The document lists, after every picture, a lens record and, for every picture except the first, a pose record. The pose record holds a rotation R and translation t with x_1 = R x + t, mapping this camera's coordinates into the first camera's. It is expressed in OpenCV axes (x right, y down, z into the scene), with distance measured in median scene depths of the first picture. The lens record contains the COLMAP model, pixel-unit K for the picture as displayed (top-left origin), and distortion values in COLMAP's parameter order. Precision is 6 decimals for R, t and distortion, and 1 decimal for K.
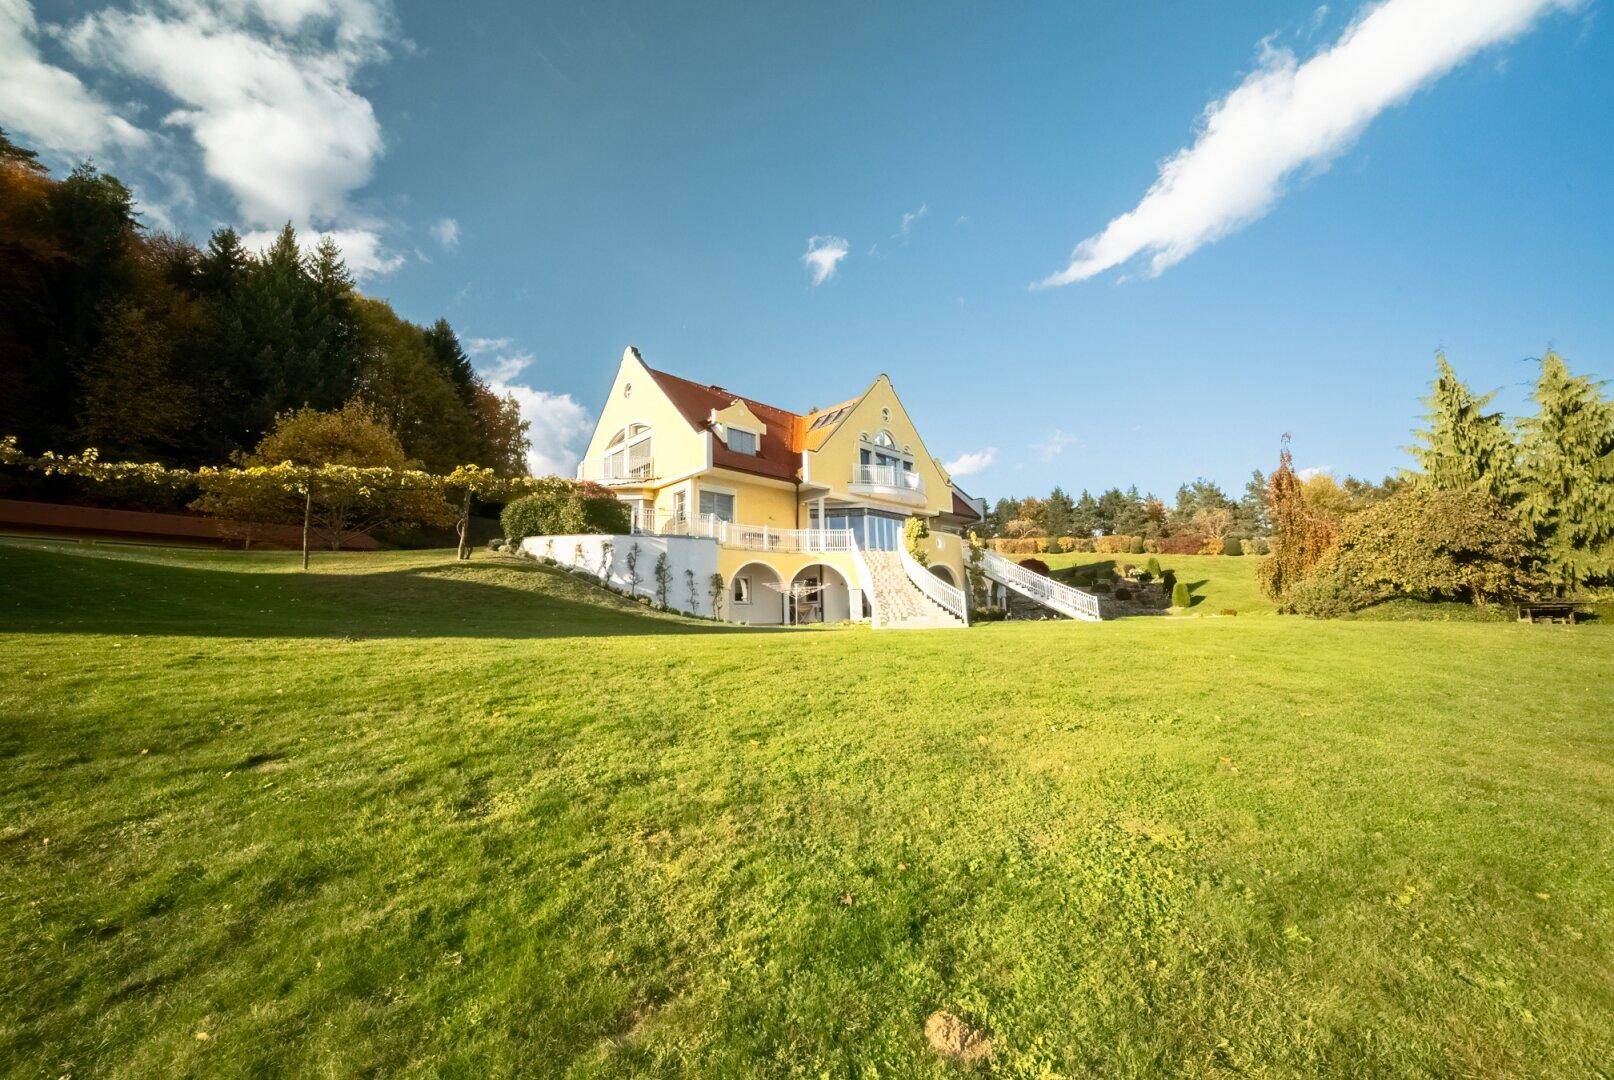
lens RADIAL K [[601.4, 0, 794.7], [0, 601.4, 529.7], [0, 0, 1]] dist [0.010496, -0.000908]
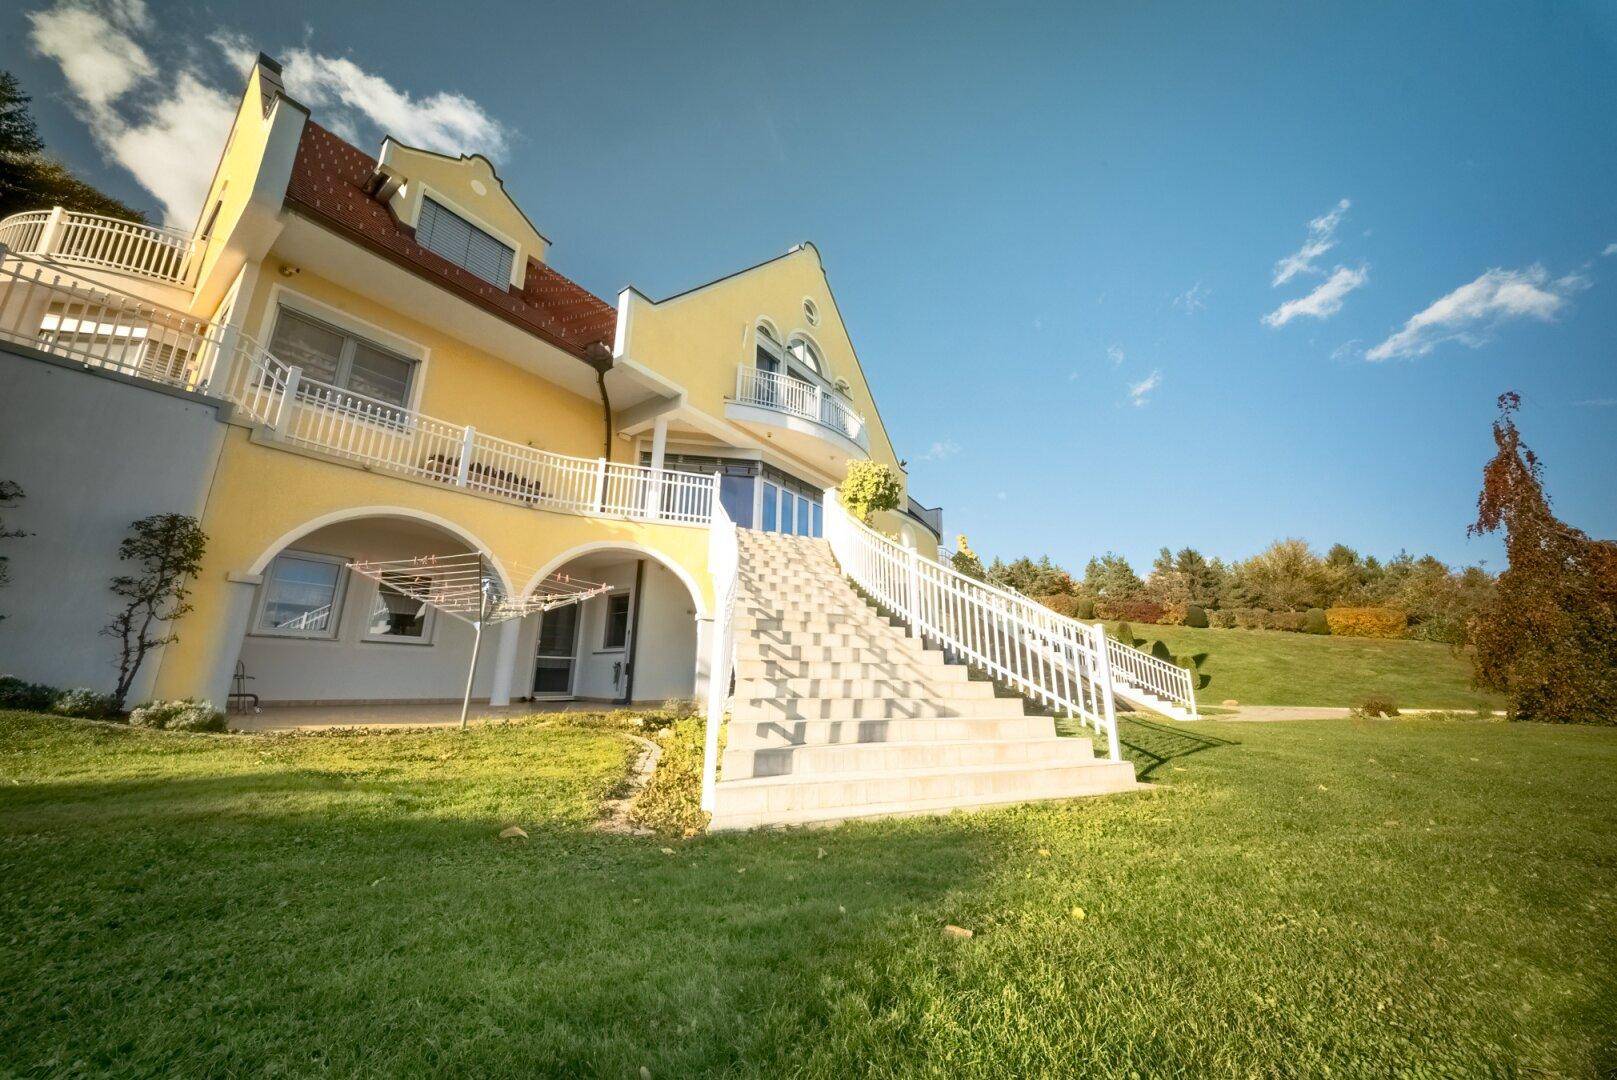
lens RADIAL K [[576.3, 0, 797.6], [0, 576.3, 543.1], [0, 0, 1]] dist [0.010022, -0.001437]
pose [[0.984438, 0.080928, 0.155990, 0.085804], [-0.067305, 0.993599, -0.090729, 0.073536], [-0.162334, 0.078818, 0.983583, 0.577149]]
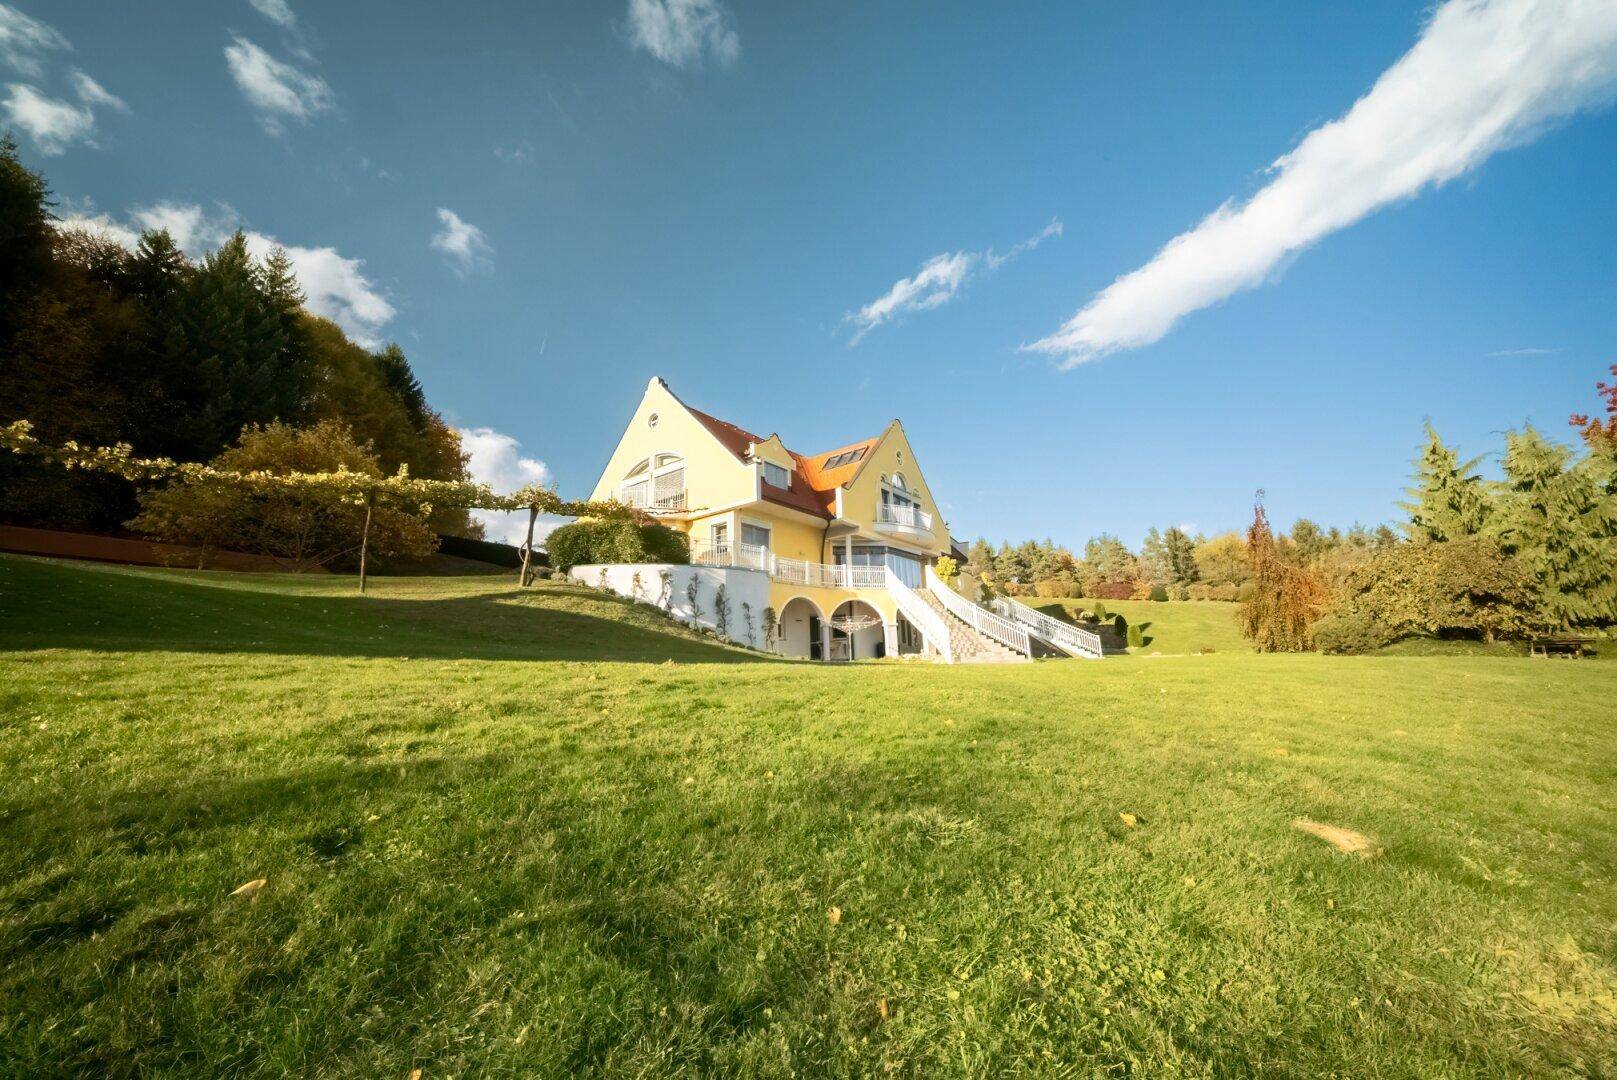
lens RADIAL K [[576.3, 0, 788.6], [0, 576.3, 539.6], [0, 0, 1]] dist [0.010022, -0.001437]
pose [[0.991297, 0.028818, 0.128455, -0.183878], [-0.021263, 0.997984, -0.059800, 0.015487], [-0.129919, 0.056548, 0.989911, 0.053358]]
